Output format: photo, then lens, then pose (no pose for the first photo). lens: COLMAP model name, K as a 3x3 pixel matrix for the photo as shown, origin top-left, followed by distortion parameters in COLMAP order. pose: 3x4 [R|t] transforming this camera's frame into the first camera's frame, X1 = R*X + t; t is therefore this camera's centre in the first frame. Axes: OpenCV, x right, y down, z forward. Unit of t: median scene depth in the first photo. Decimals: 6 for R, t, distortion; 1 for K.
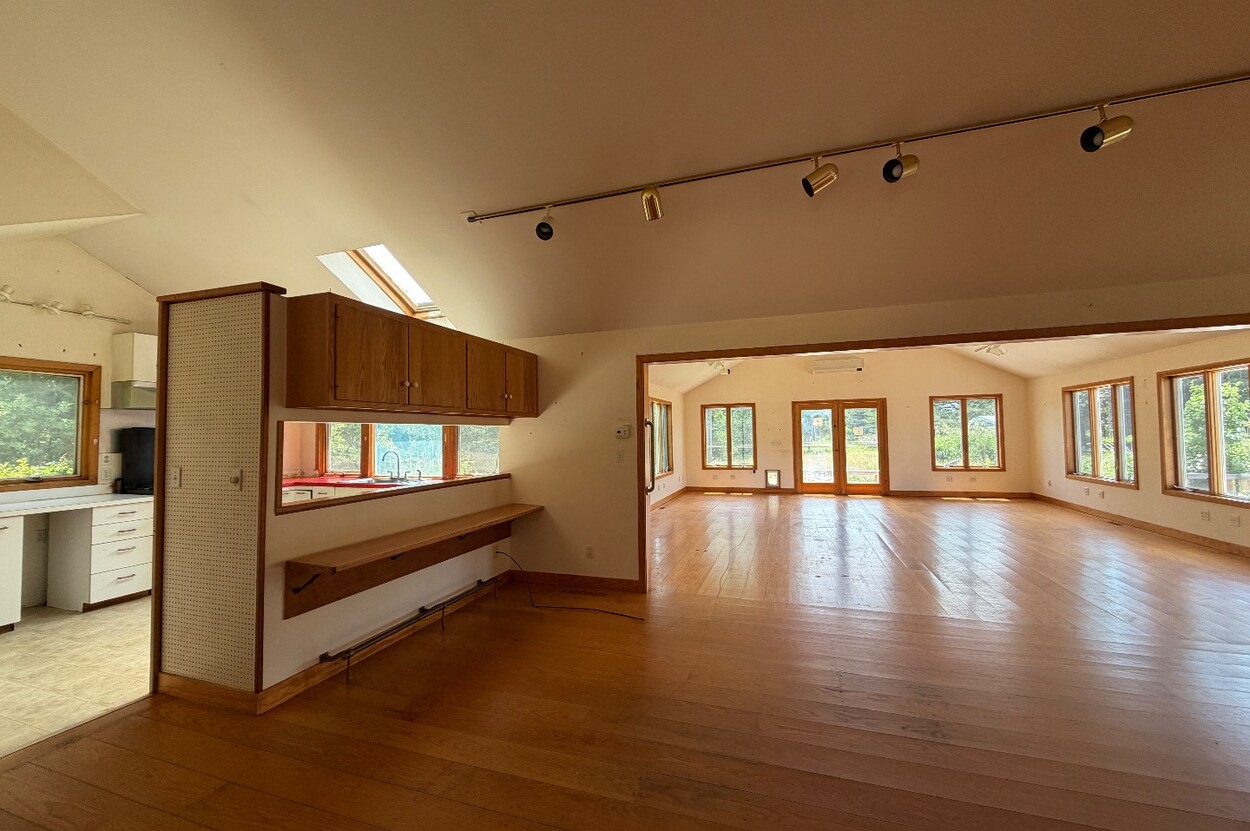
lens RADIAL K [[489.5, 0, 624.8], [0, 489.5, 415.8], [0, 0, 1]] dist [-0.009336, 0.000623]
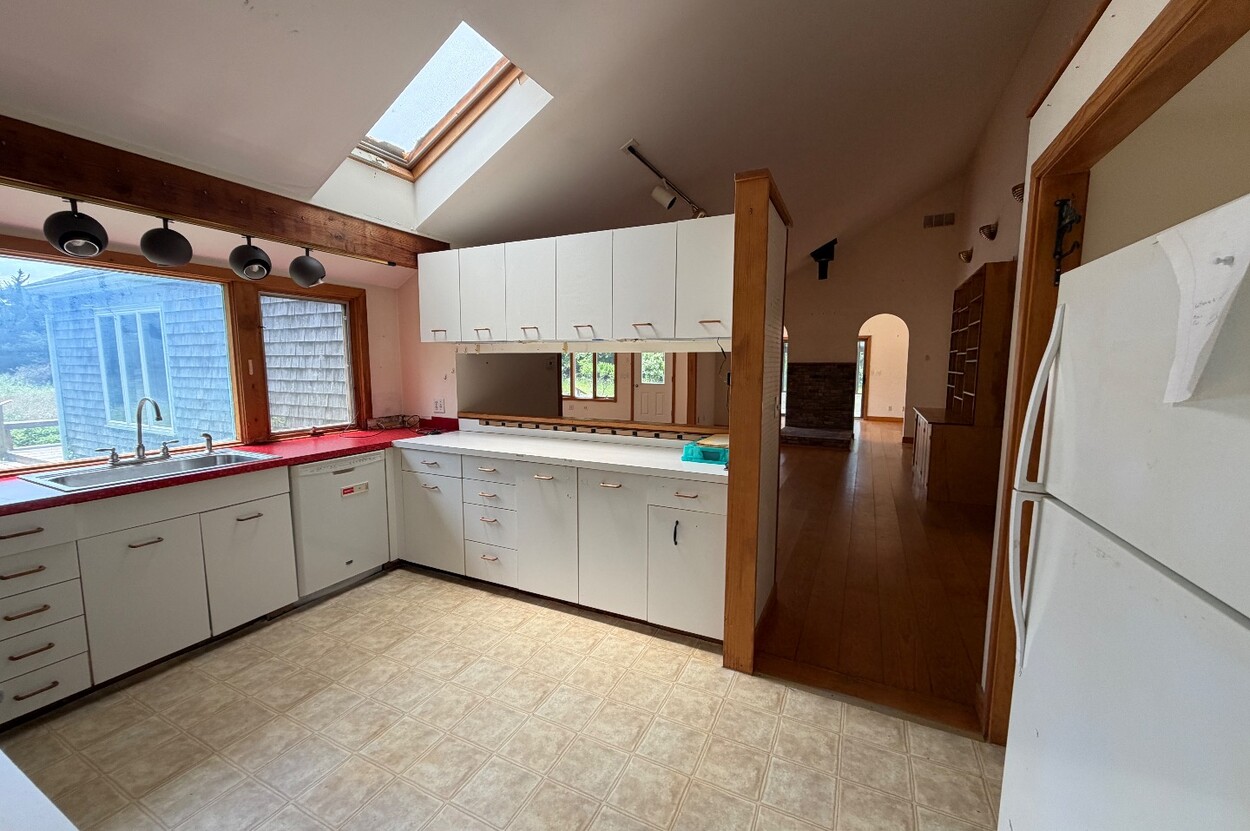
lens RADIAL K [[489.5, 0, 621.0], [0, 489.5, 416.0], [0, 0, 1]] dist [-0.009336, 0.000623]
pose [[0.125711, -0.091465, 0.987842, -0.761195], [-0.044301, 0.994230, 0.097694, 0.025442], [-0.991077, -0.056044, 0.120934, 0.480348]]
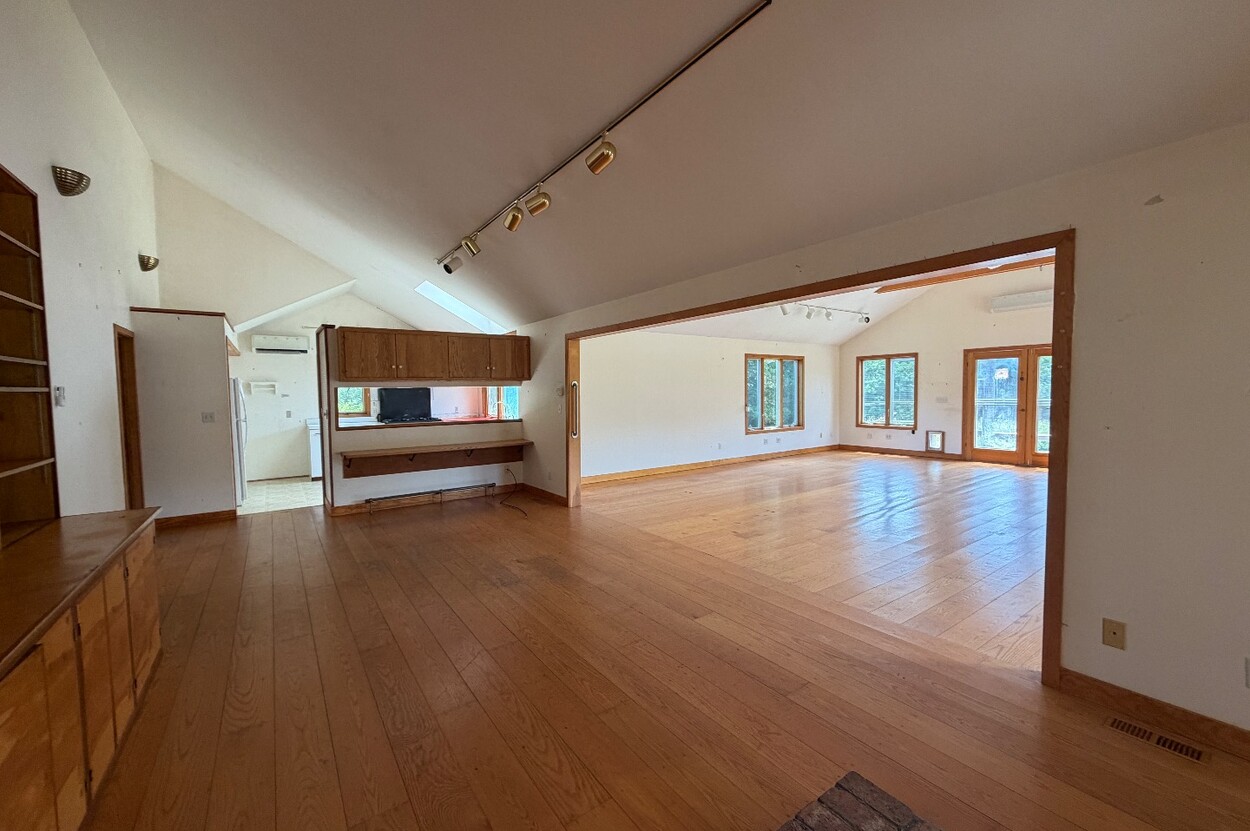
lens RADIAL K [[489.5, 0, 626.1], [0, 489.5, 419.4], [0, 0, 1]] dist [-0.009336, 0.000623]
pose [[0.813800, 0.036451, -0.580001, 0.651495], [0.024925, 0.994923, 0.097500, -0.011508], [0.580611, -0.093802, 0.808760, -0.005497]]
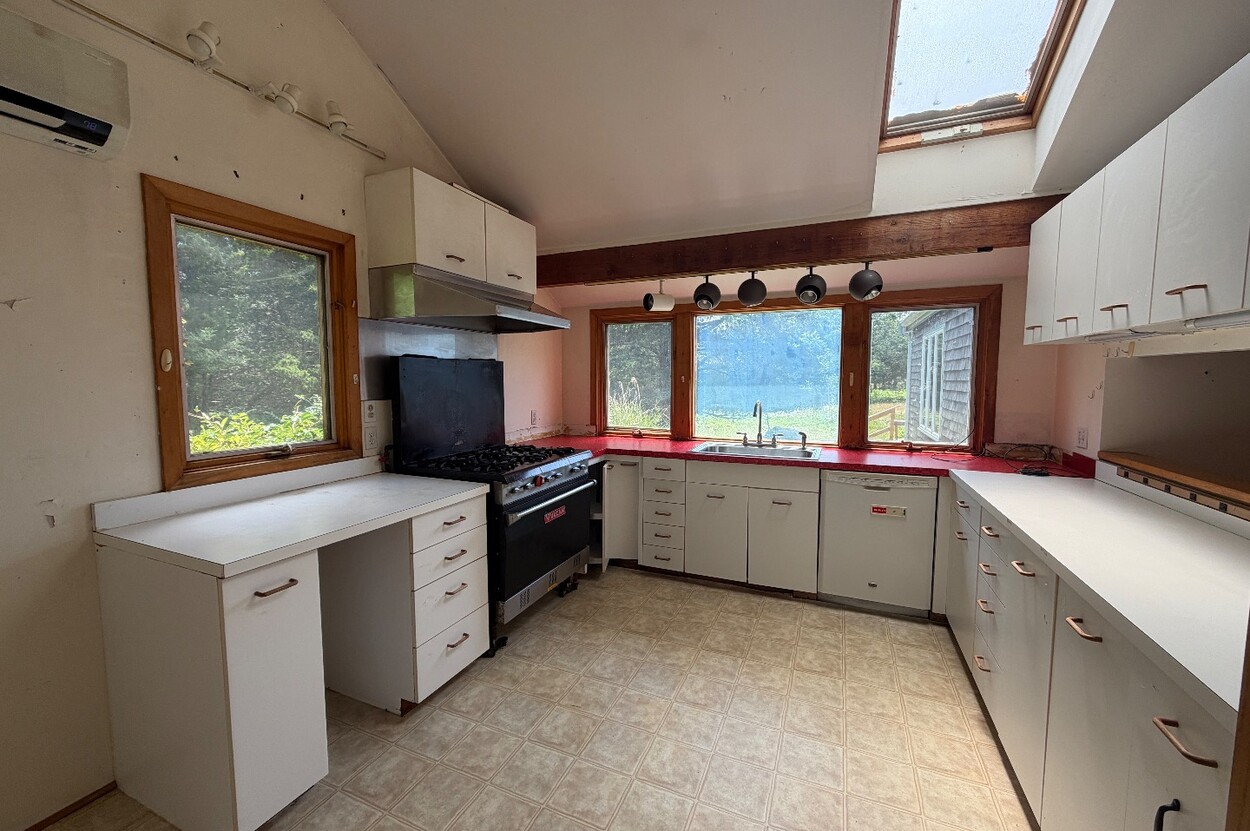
lens RADIAL K [[489.5, 0, 617.9], [0, 489.5, 416.2], [0, 0, 1]] dist [-0.009336, 0.000623]
pose [[0.995730, 0.018052, -0.090537, -0.534653], [-0.007391, 0.993136, 0.116734, 0.020325], [0.092022, -0.115566, 0.989028, 0.344639]]
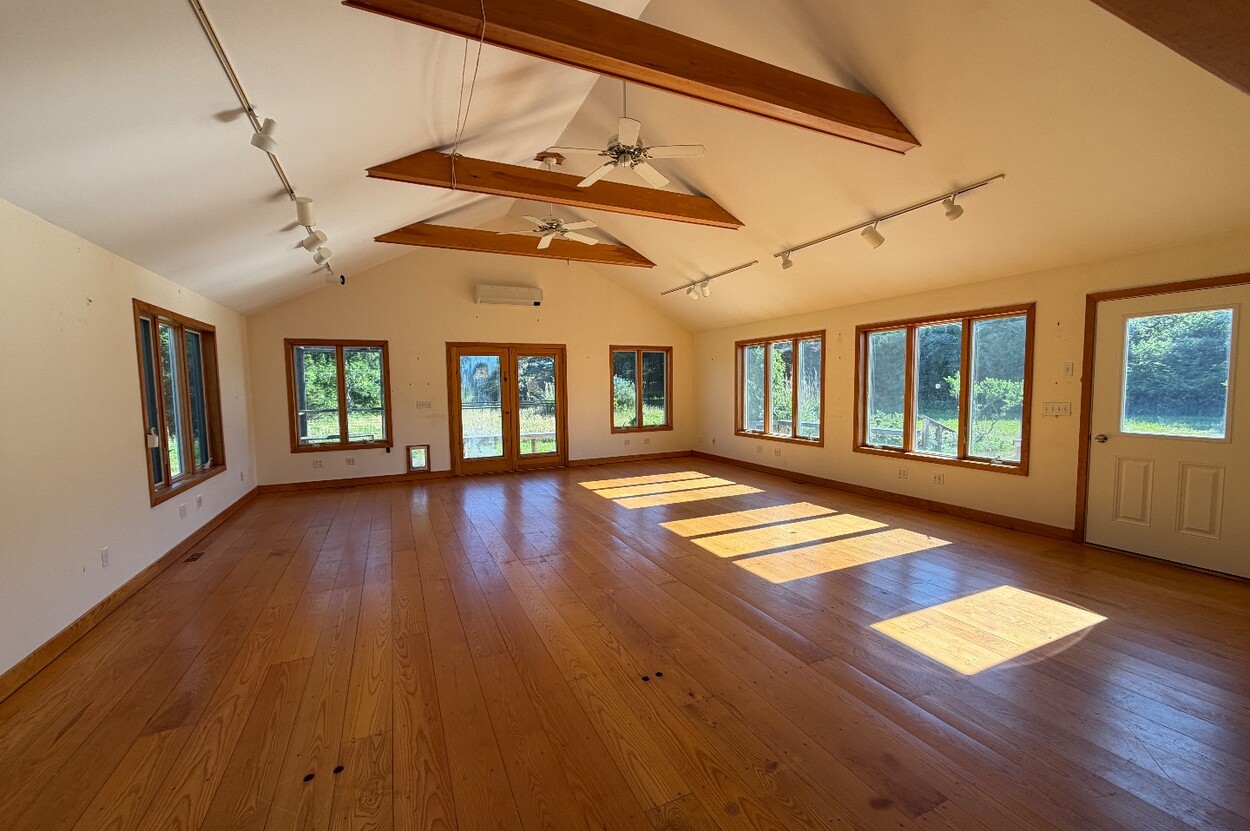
lens RADIAL K [[489.5, 0, 621.9], [0, 489.5, 421.8], [0, 0, 1]] dist [-0.009336, 0.000623]
pose [[0.725782, -0.044416, 0.686489, 0.092697], [-0.024742, 0.995583, 0.090572, 0.023197], [-0.687479, -0.082720, 0.721477, 0.616527]]
